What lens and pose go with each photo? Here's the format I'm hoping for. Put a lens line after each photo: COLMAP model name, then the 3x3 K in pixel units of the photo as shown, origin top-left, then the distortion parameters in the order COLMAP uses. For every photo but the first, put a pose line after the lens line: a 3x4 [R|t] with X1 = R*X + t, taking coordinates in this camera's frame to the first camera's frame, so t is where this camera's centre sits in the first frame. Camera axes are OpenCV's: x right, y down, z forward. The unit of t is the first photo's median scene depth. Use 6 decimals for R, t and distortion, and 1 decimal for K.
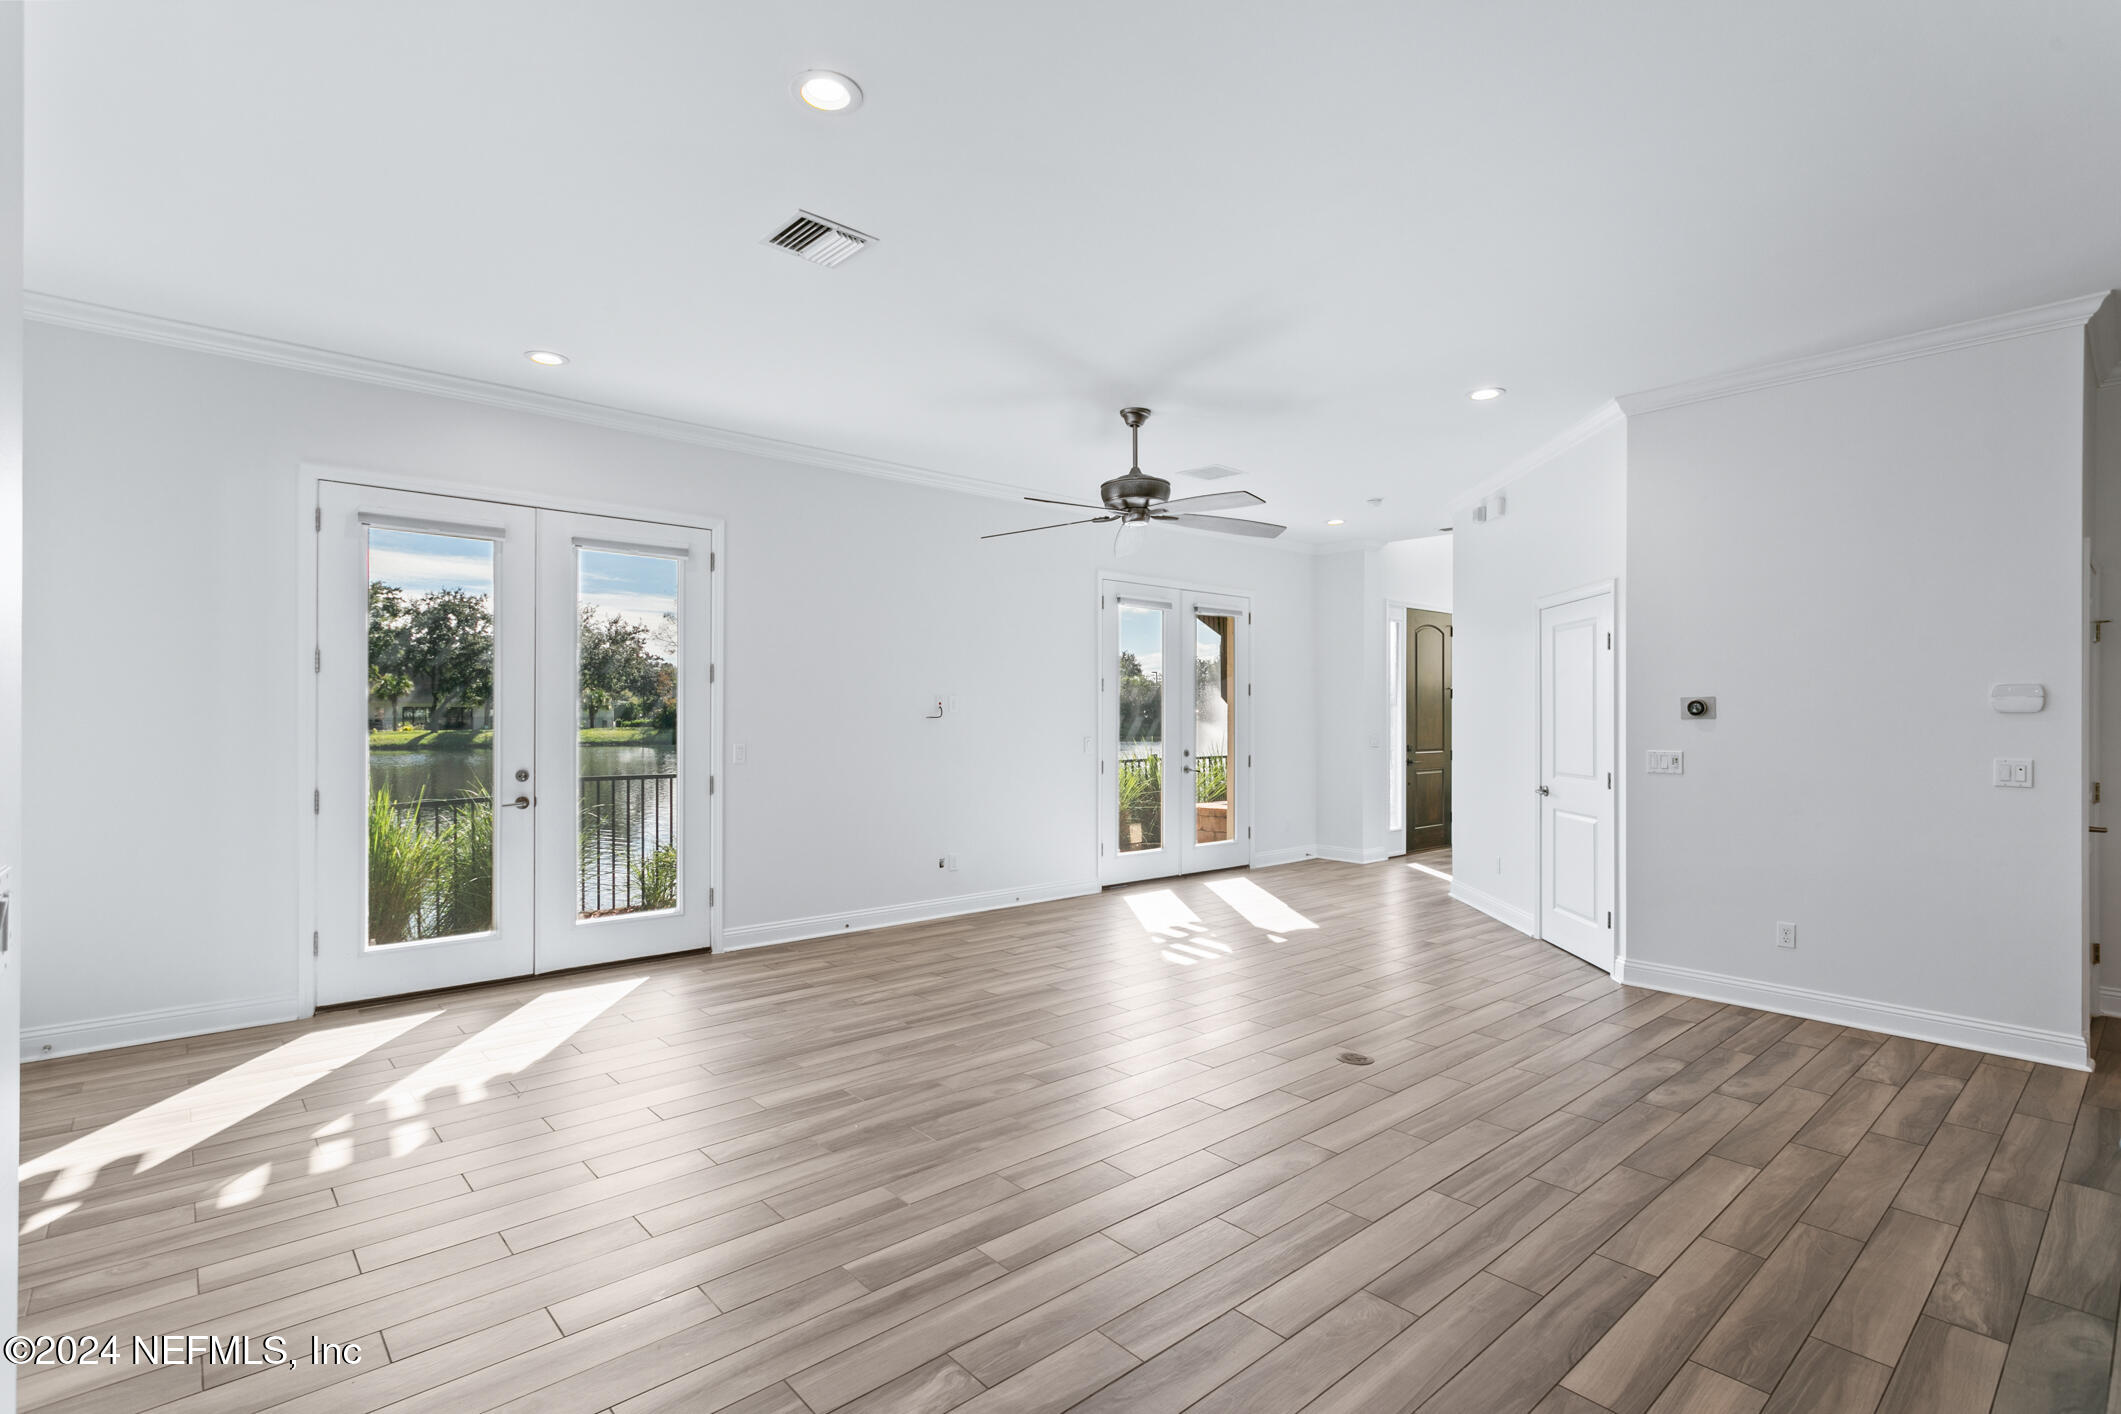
lens RADIAL K [[1014.8, 0, 1045.0], [0, 1014.8, 714.6], [0, 0, 1]] dist [0.002371, -0.000291]
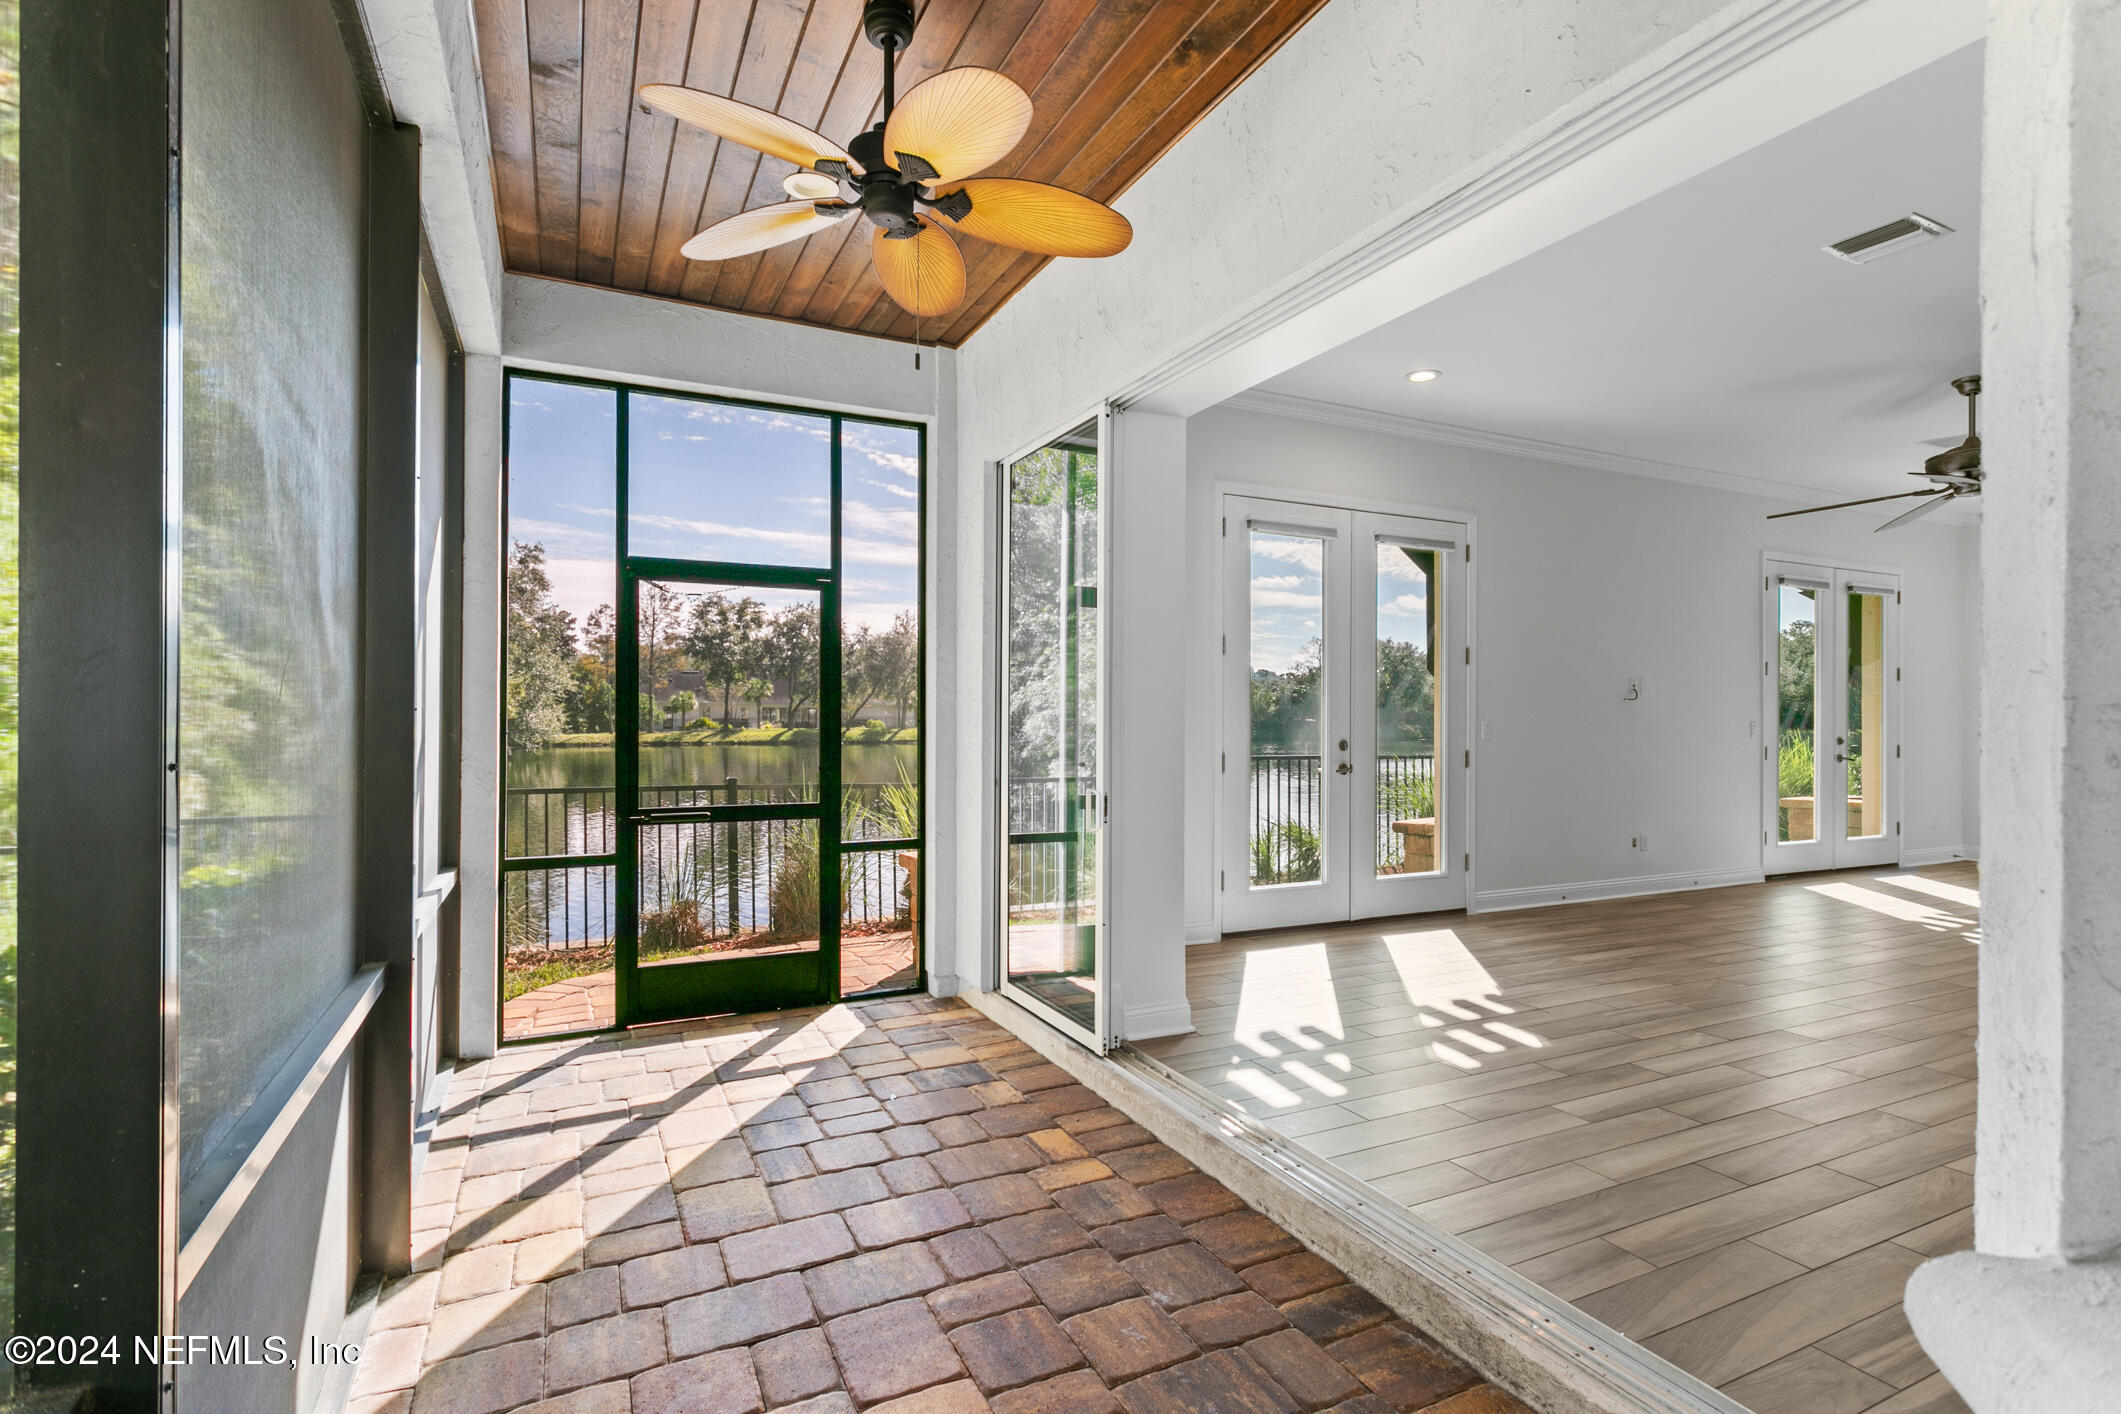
lens RADIAL K [[1014.8, 0, 1039.9], [0, 1014.8, 717.1], [0, 0, 1]] dist [0.002371, -0.000291]
pose [[0.963459, 0.003491, -0.267832, -0.517797], [-0.003311, 0.999994, 0.001124, 0.027487], [0.267834, -0.000196, 0.963465, -0.184075]]
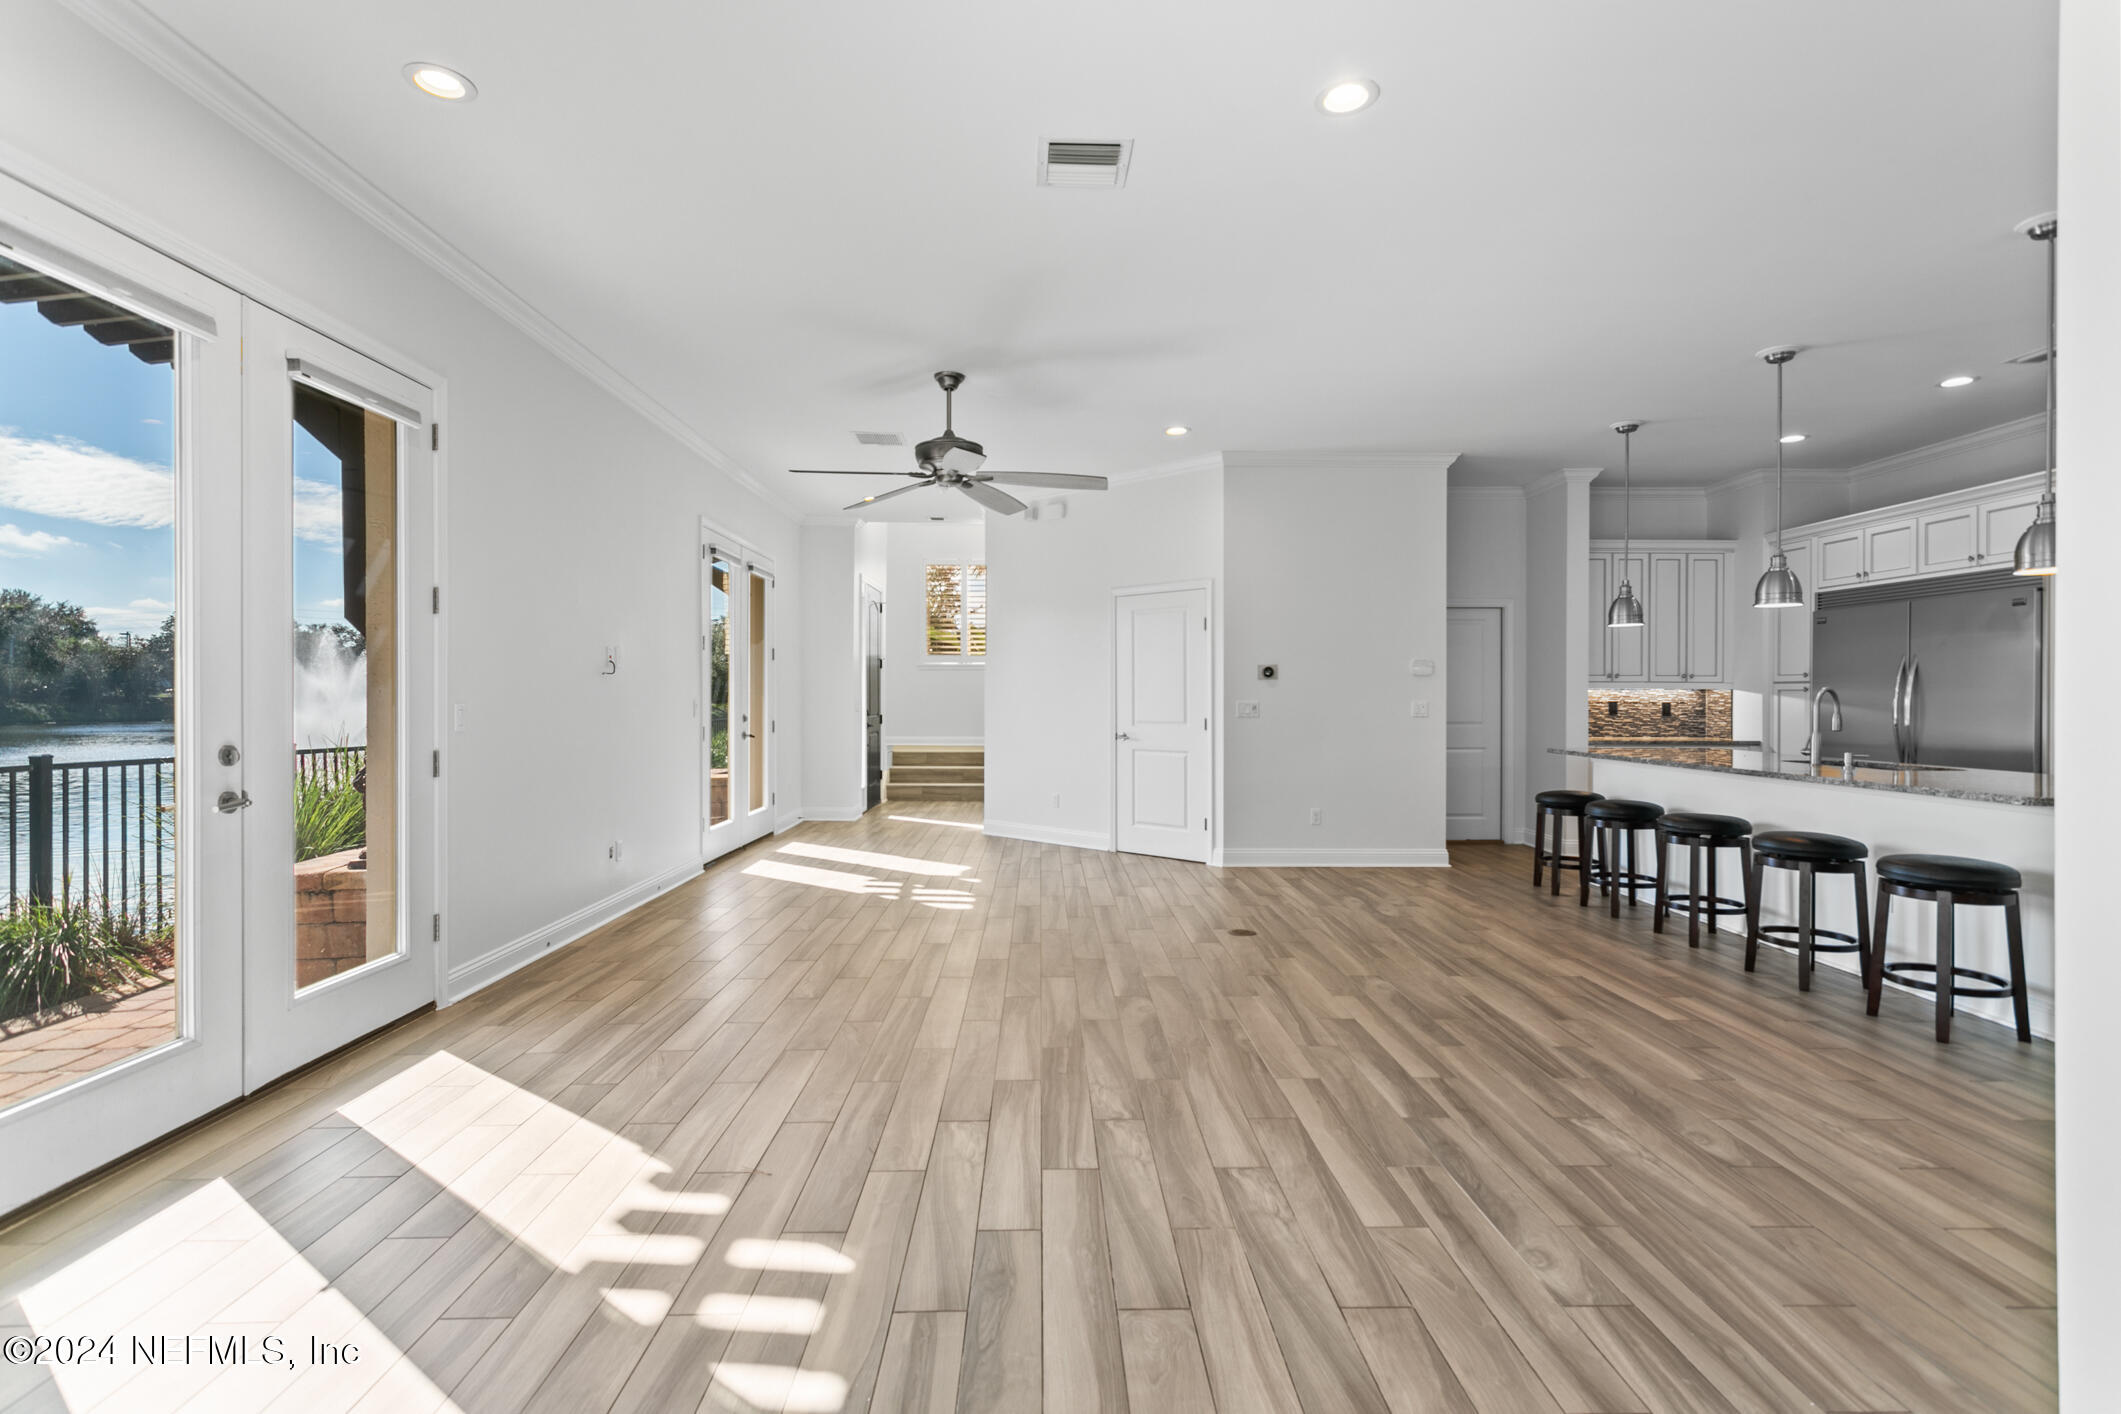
lens RADIAL K [[1014.8, 0, 1059.5], [0, 1014.8, 695.7], [0, 0, 1]] dist [0.002371, -0.000291]
pose [[0.642430, 0.000306, 0.766344, -0.632282], [-0.001848, 0.999998, 0.001150, 0.024717], [-0.766342, -0.002155, 0.642429, 0.257011]]
